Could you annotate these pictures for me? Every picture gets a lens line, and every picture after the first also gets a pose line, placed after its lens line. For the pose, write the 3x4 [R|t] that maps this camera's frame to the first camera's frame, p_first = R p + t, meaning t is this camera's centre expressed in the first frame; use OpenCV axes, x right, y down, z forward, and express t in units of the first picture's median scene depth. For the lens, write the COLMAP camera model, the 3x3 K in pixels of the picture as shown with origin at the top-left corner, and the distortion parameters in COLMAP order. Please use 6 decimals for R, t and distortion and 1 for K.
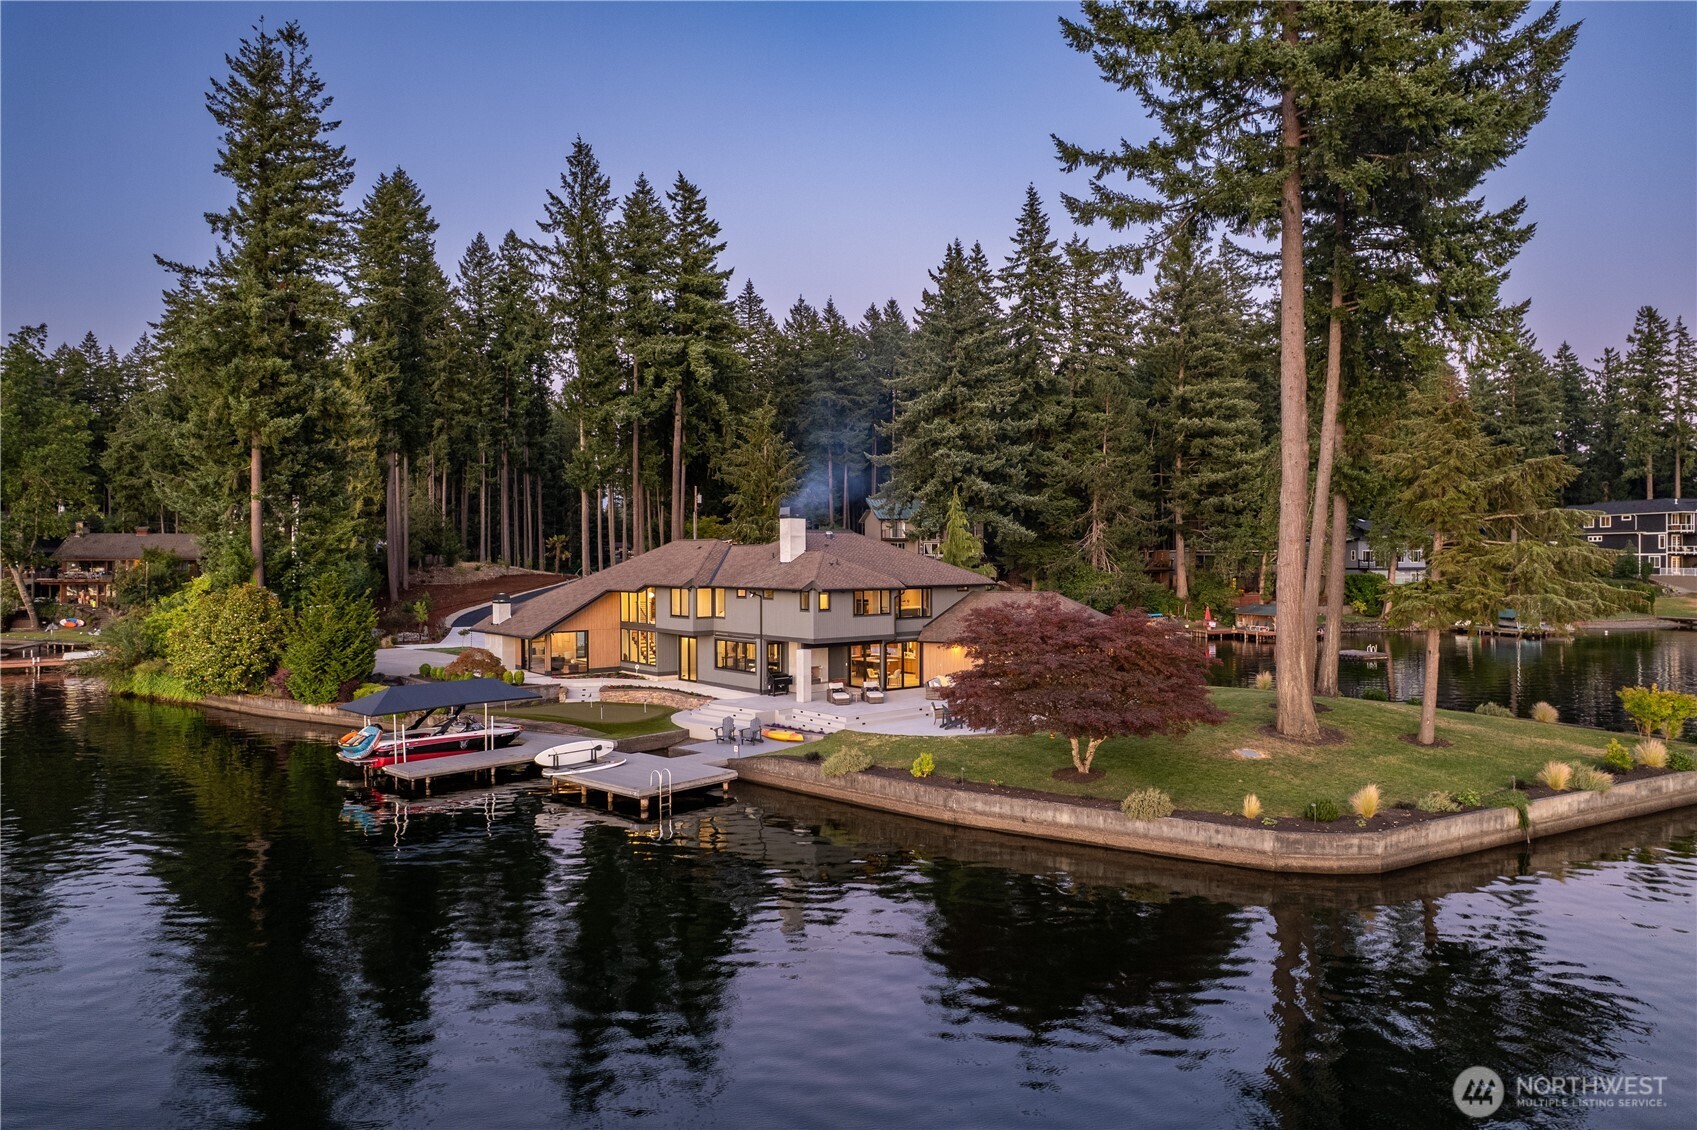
lens RADIAL K [[1085.2, 0, 848.5], [0, 1085.2, 565.0], [0, 0, 1]] dist [-0.111158, 0.097074]
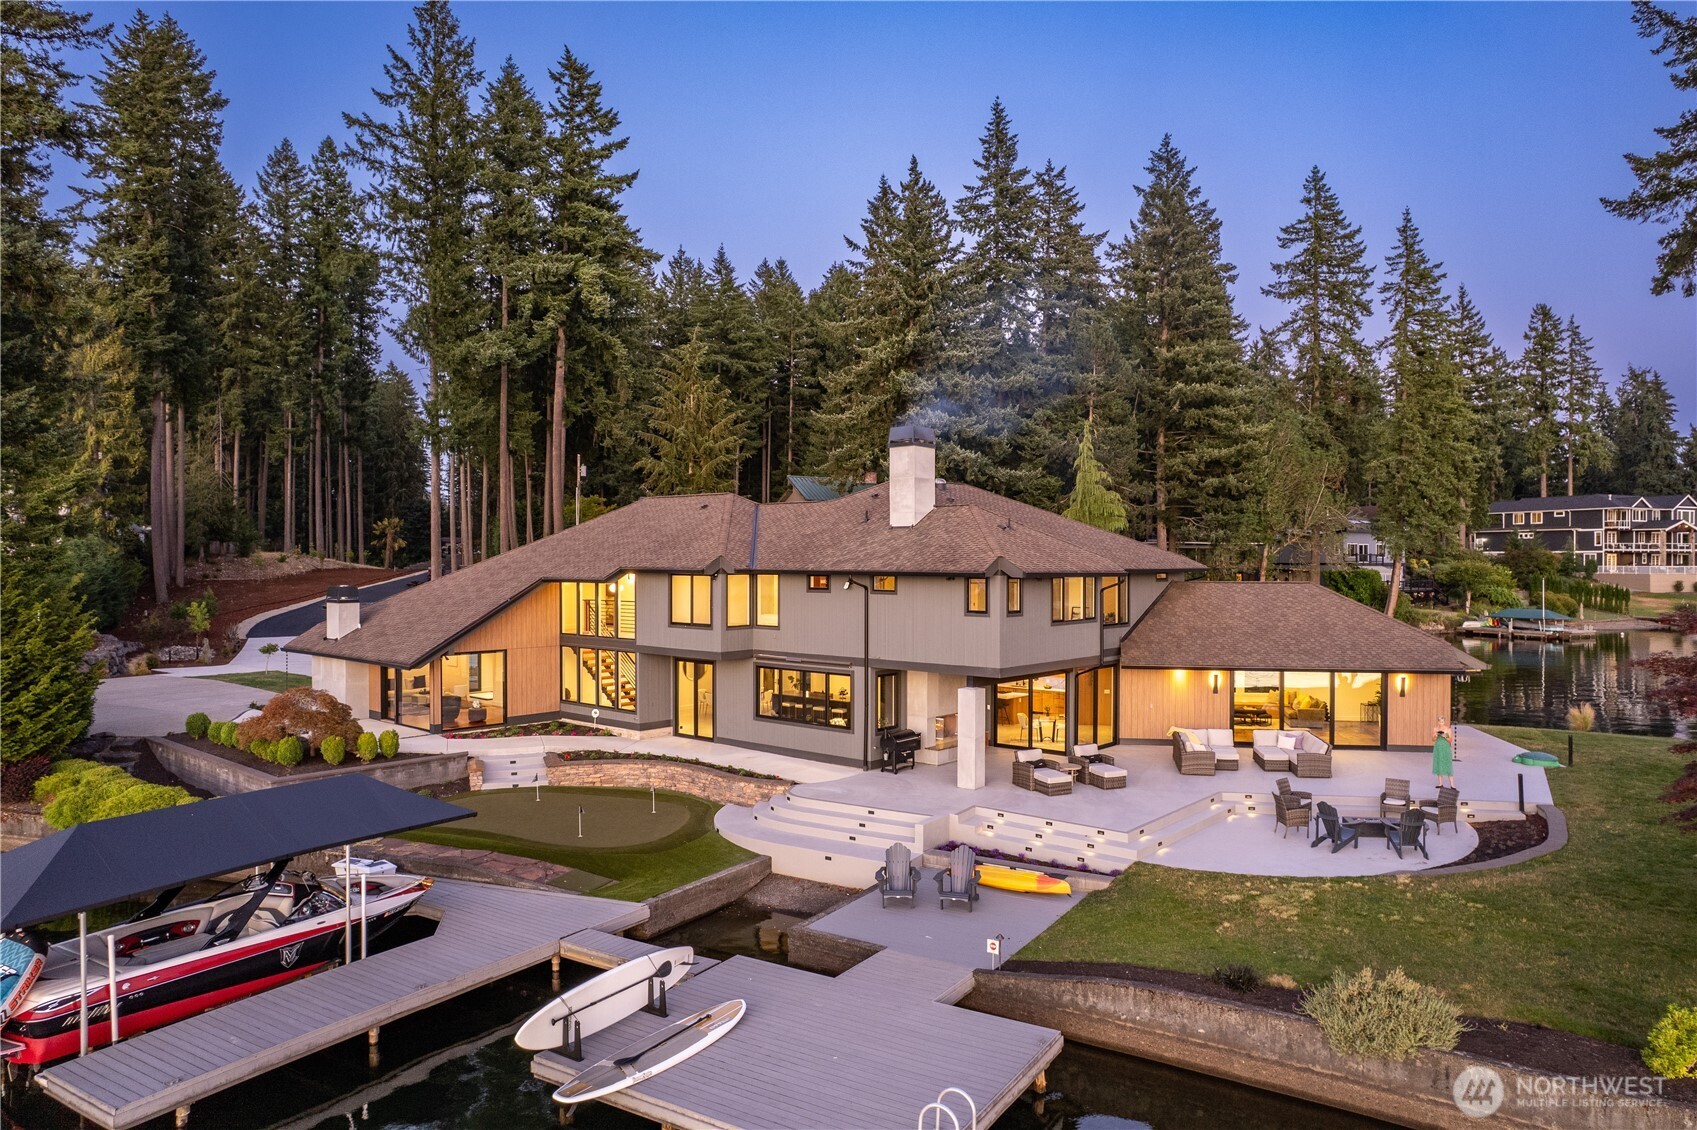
lens RADIAL K [[1085.2, 0, 848.5], [0, 1085.2, 565.0], [0, 0, 1]] dist [-0.111158, 0.097074]
pose [[0.986449, 0.003921, 0.164021, -0.082366], [-0.003573, 0.999991, -0.002417, 0.008812], [-0.164029, 0.001798, 0.986454, 0.217098]]
